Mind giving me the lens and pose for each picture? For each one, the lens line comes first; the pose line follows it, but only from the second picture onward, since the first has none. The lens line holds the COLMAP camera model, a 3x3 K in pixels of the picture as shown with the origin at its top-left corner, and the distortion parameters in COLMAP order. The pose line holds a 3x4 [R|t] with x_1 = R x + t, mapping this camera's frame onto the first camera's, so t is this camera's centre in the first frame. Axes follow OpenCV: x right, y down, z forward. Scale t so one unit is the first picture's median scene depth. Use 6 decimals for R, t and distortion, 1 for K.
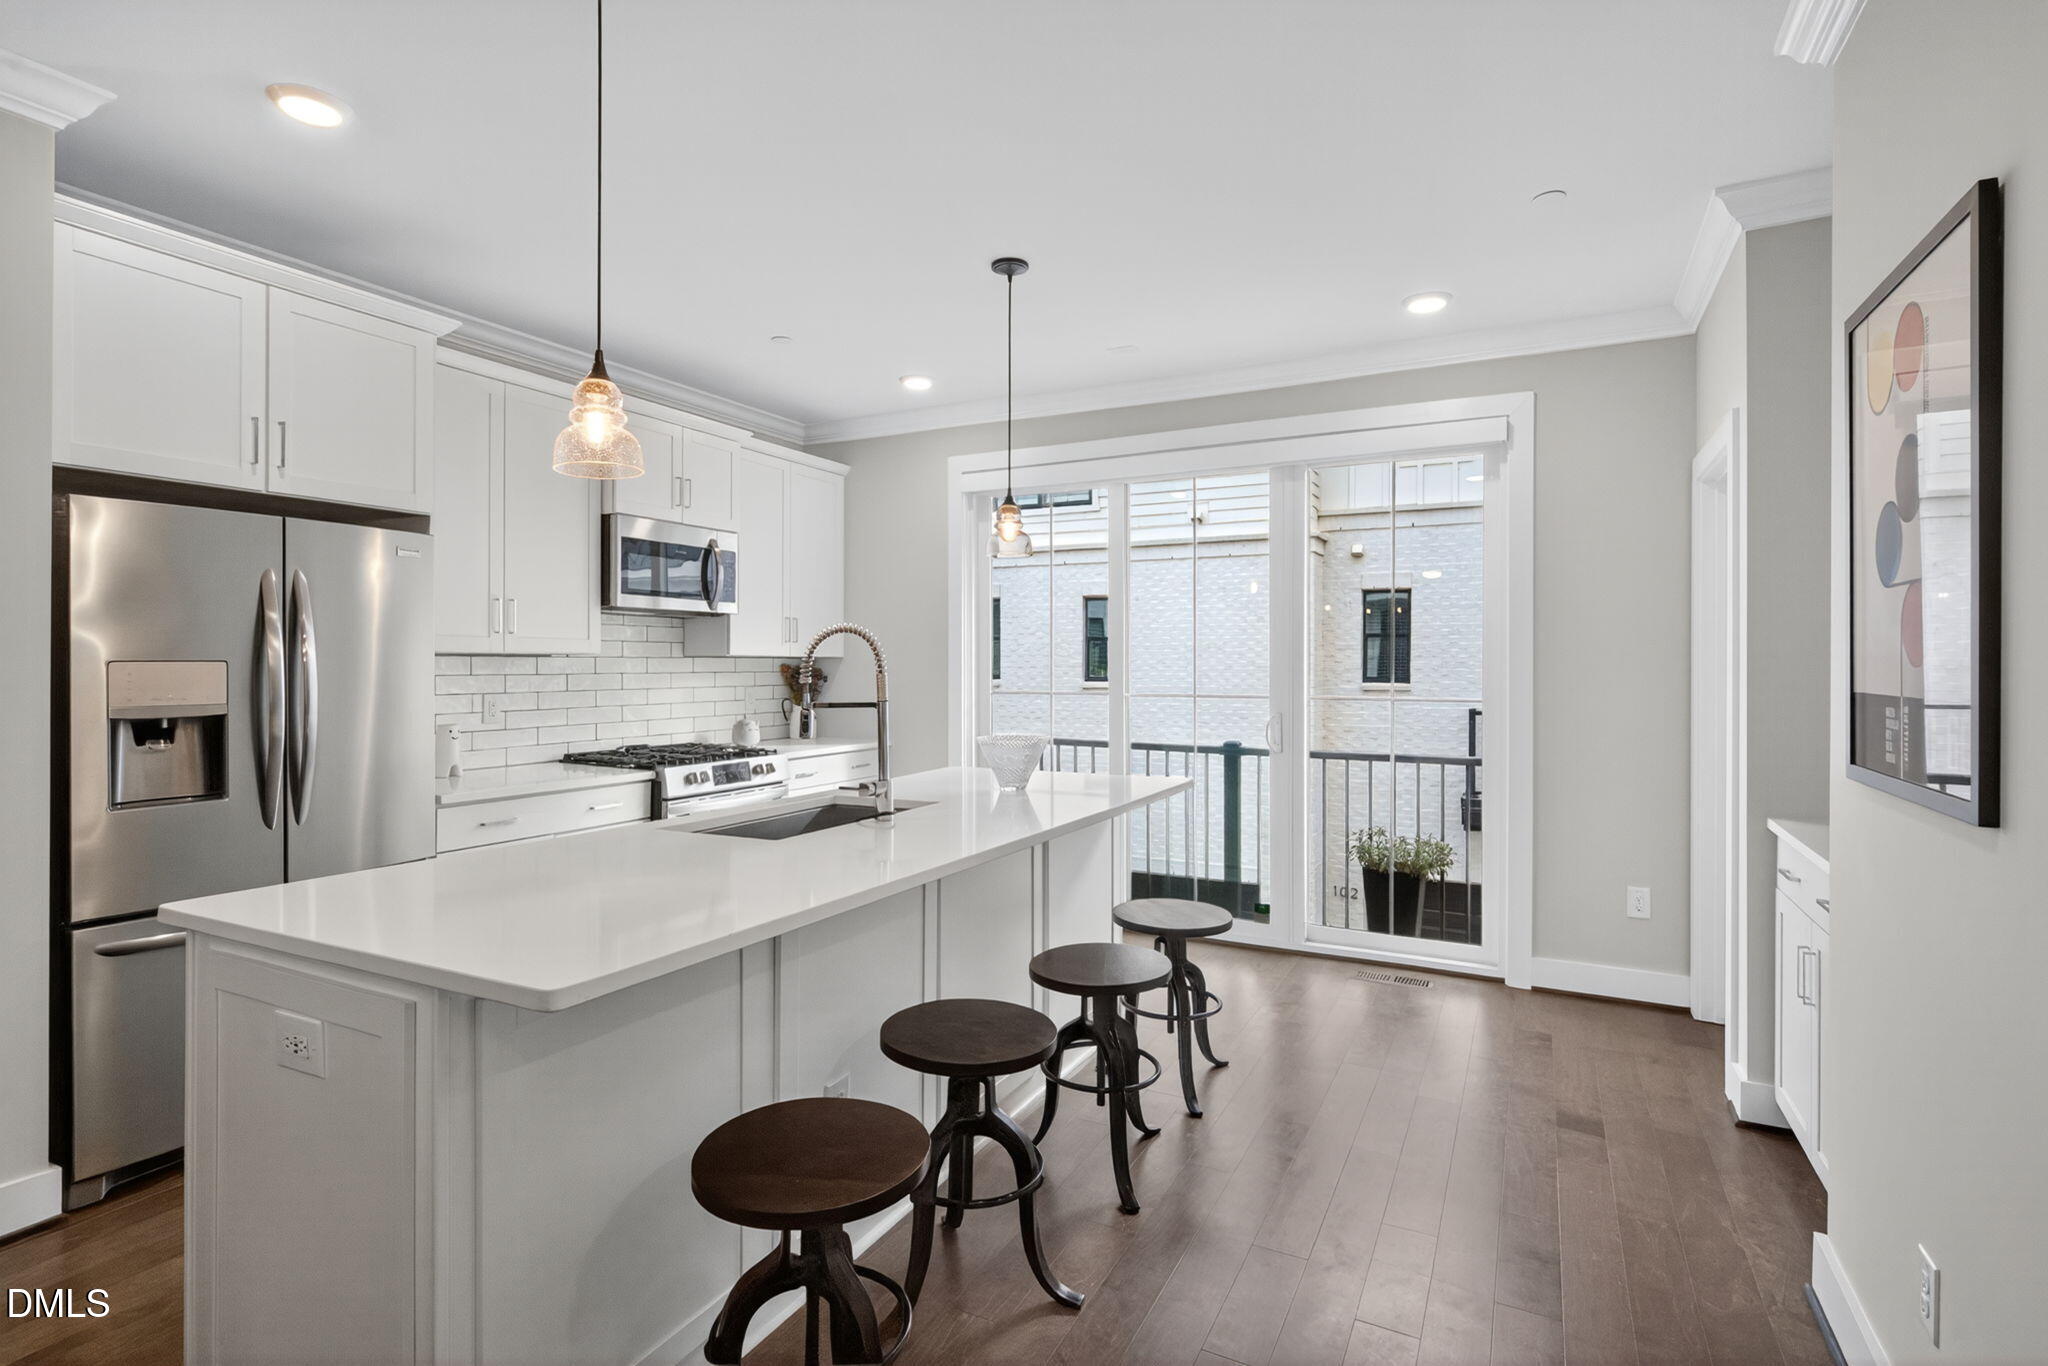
lens RADIAL K [[993.2, 0, 1028.4], [0, 993.2, 674.6], [0, 0, 1]] dist [0.003322, 0.000052]
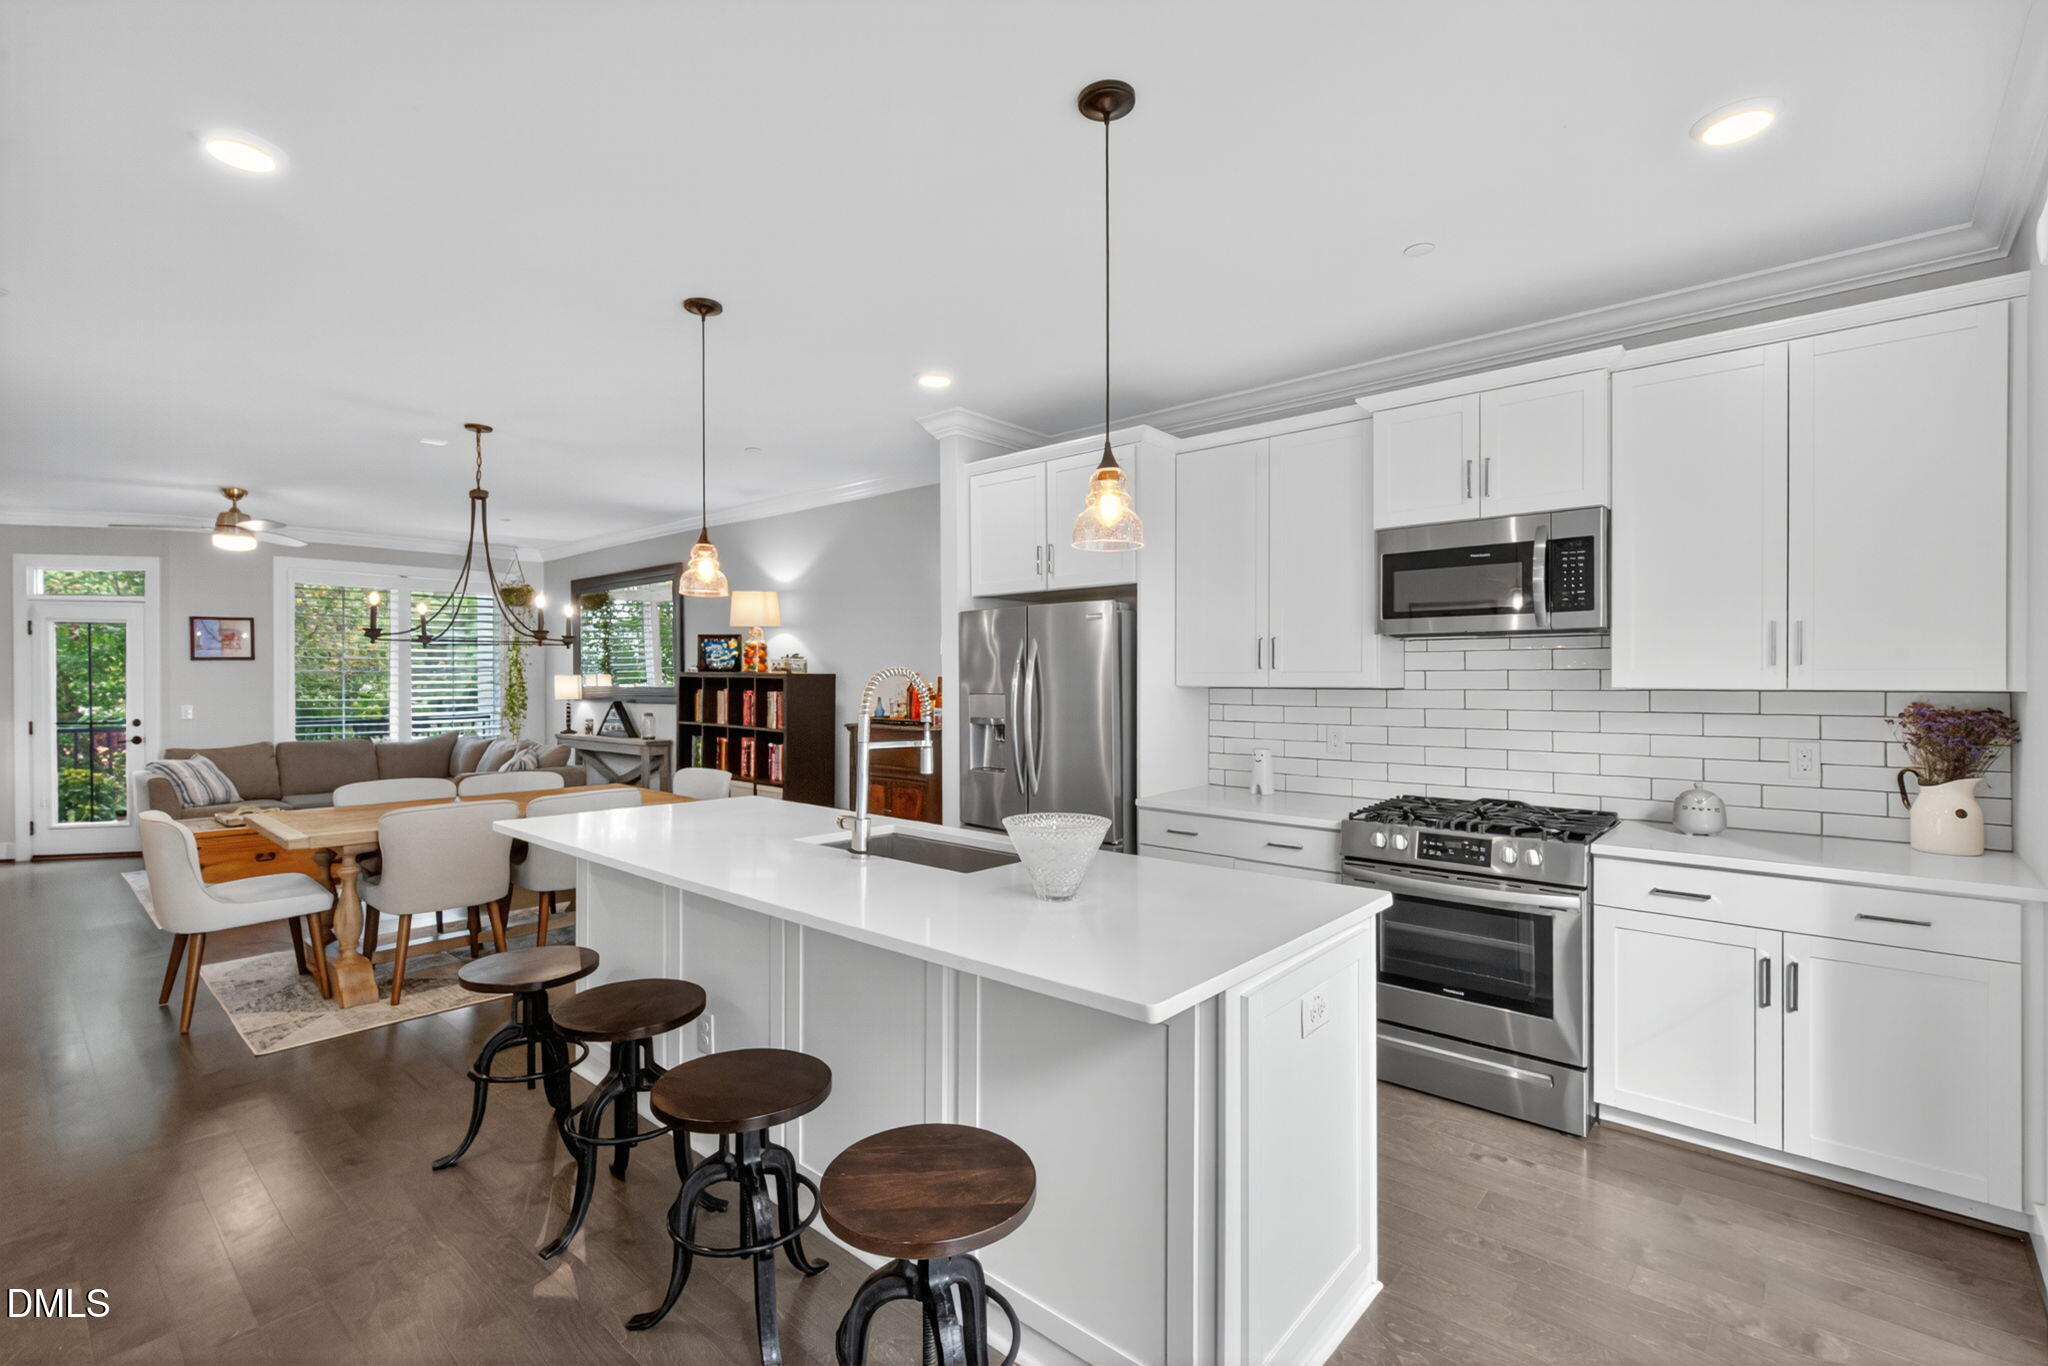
lens RADIAL K [[919.1, 0, 1030.0], [0, 919.1, 682.0], [0, 0, 1]] dist [0.000797, -0.000051]
pose [[-0.240594, 0.000434, -0.970626, 0.401872], [-0.009655, 0.999949, 0.002840, -0.021819], [0.970578, 0.010055, -0.240578, 0.786600]]
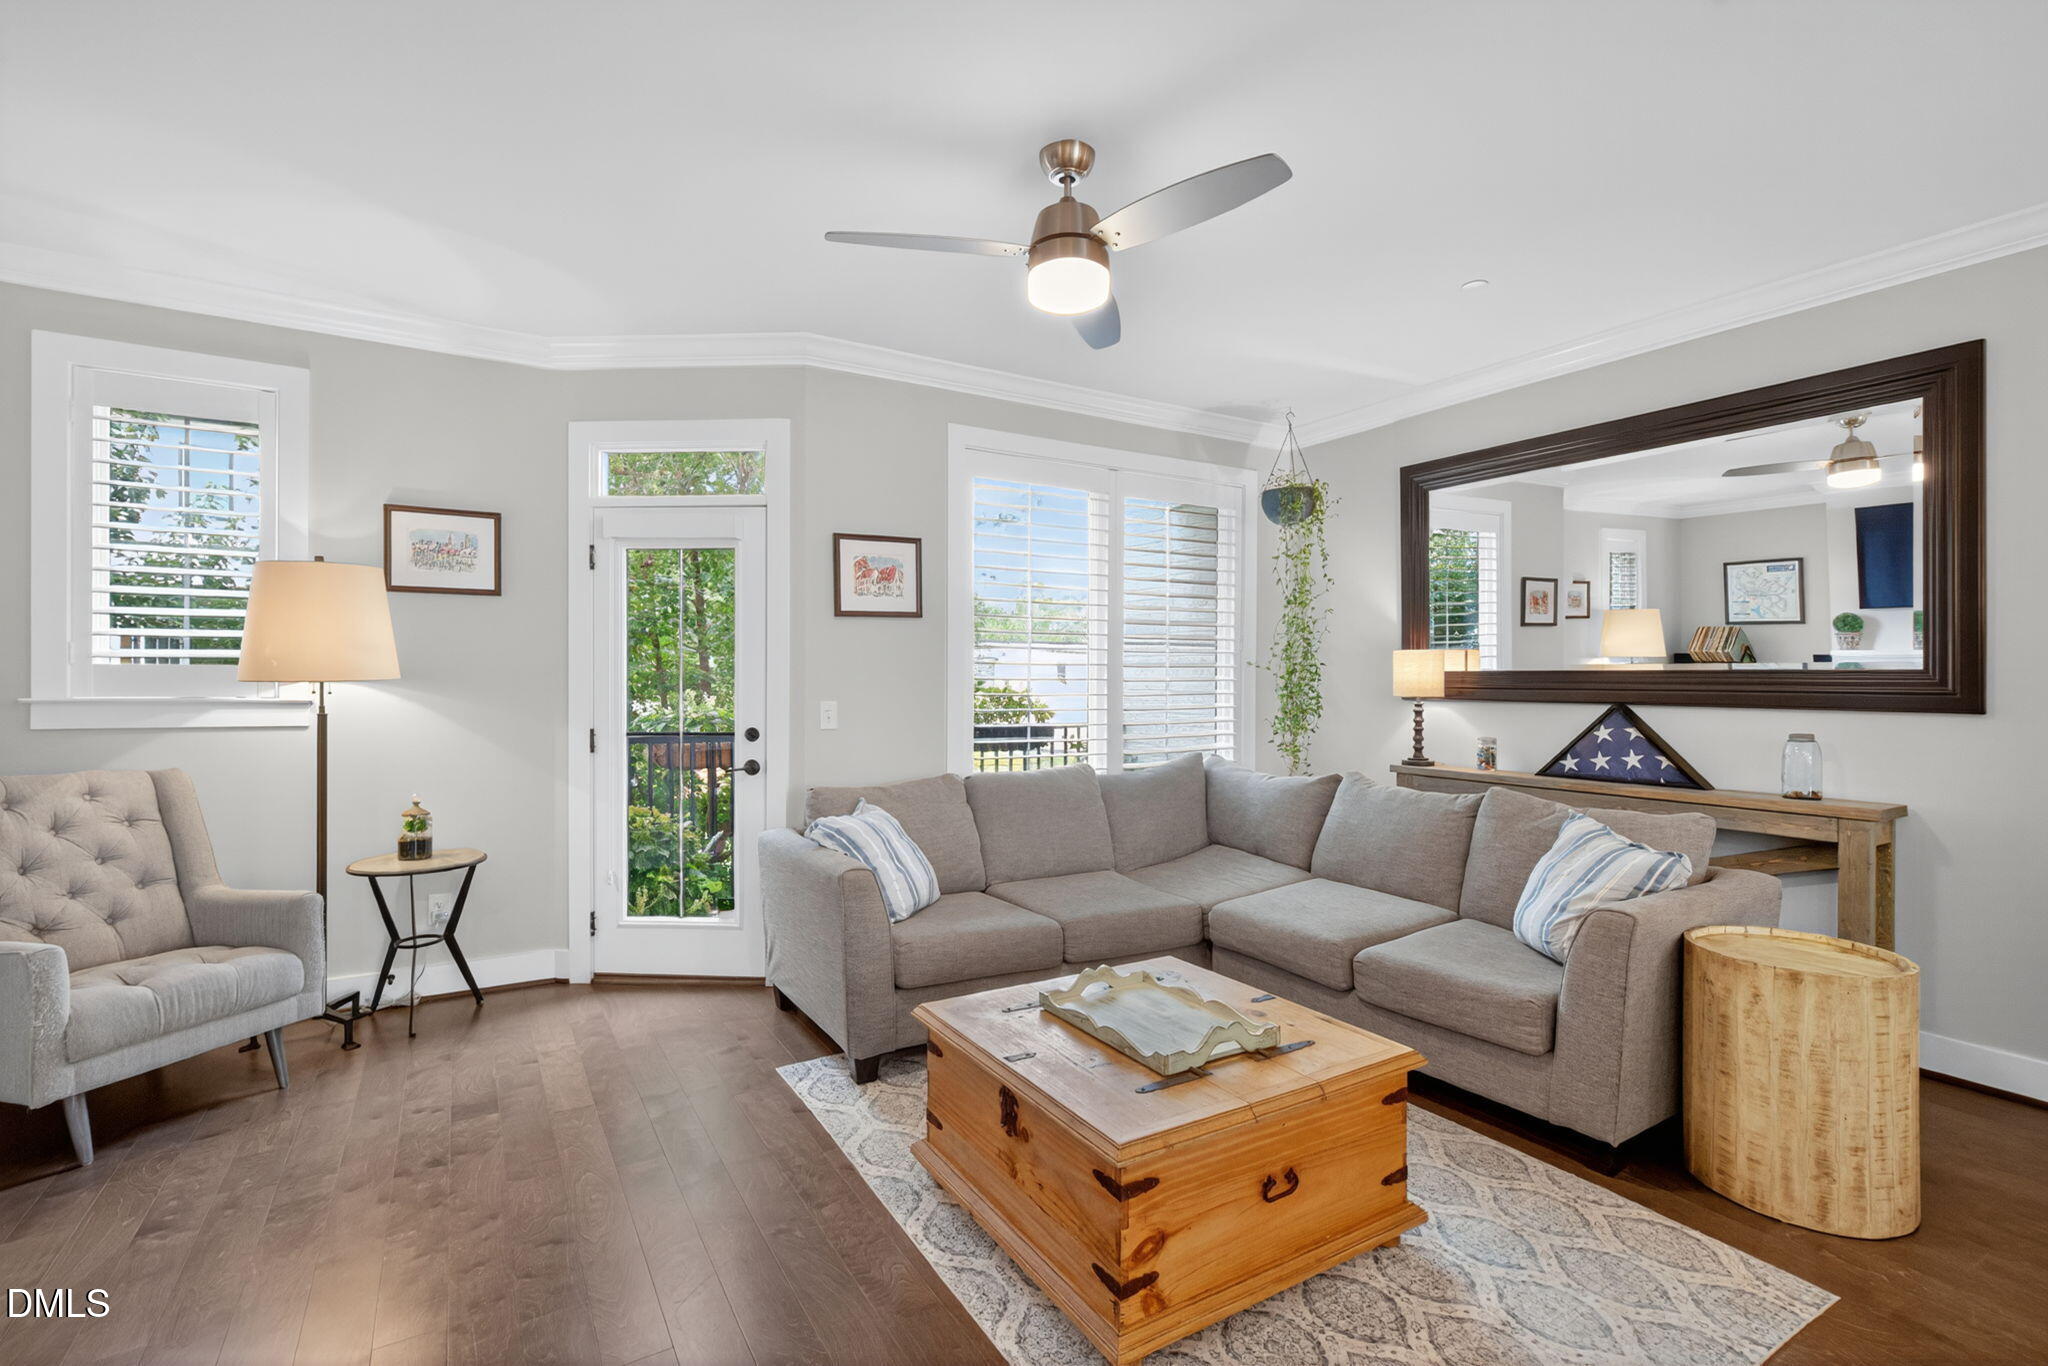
lens RADIAL K [[919.5, 0, 1023.2], [0, 919.5, 670.9], [0, 0, 1]] dist [0.000586, -0.000289]
pose [[-0.519345, -0.008054, -0.854527, -0.220532], [-0.012869, 0.999916, -0.001604, 0.010082], [0.854468, 0.010164, -0.519405, -0.529444]]
